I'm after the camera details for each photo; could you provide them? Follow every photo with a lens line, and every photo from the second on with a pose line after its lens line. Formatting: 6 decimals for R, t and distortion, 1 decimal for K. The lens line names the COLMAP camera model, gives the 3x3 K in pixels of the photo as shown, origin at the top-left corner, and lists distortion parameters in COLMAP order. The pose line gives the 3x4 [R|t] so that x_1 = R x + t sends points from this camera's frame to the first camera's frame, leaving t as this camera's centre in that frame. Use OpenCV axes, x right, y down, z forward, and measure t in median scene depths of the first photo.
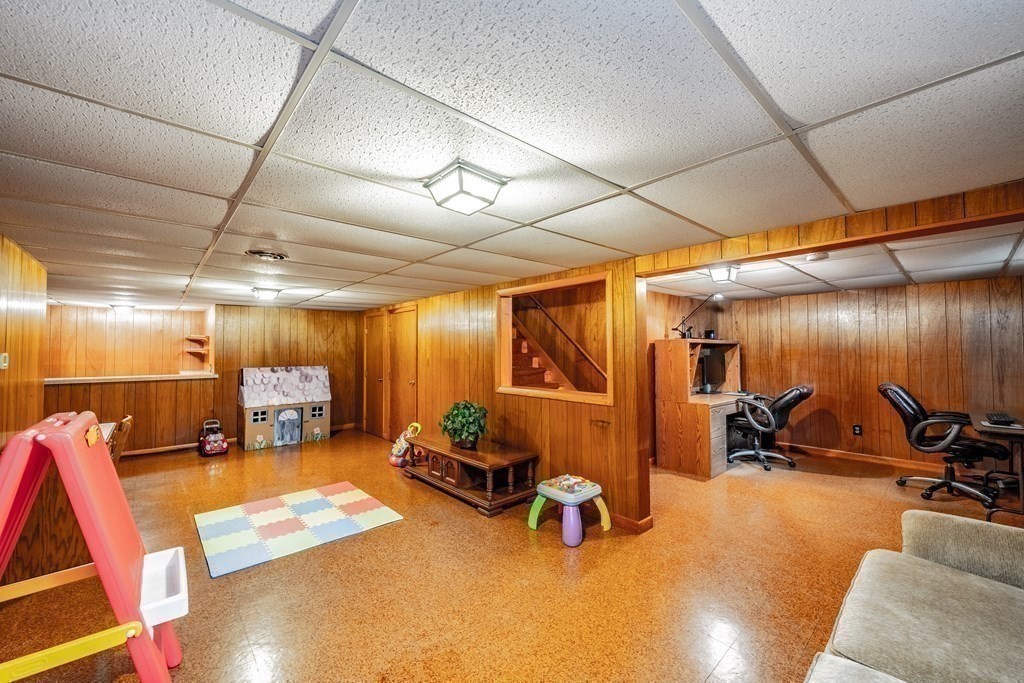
lens RADIAL K [[402.1, 0, 513.9], [0, 402.1, 340.2], [0, 0, 1]] dist [-0.001662, 0.000058]
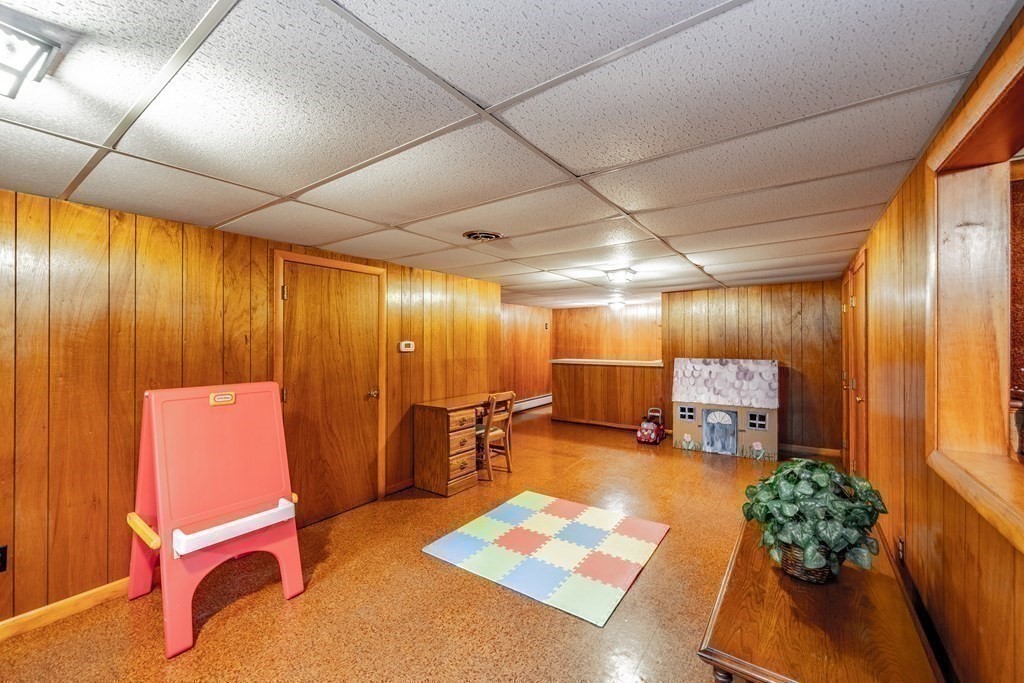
lens RADIAL K [[402.1, 0, 512.1], [0, 402.1, 338.5], [0, 0, 1]] dist [-0.001662, 0.000058]
pose [[0.219699, -0.002104, -0.975565, 0.284645], [0.028464, 0.999586, 0.004254, 0.016558], [0.975152, -0.028703, 0.219668, 0.795964]]
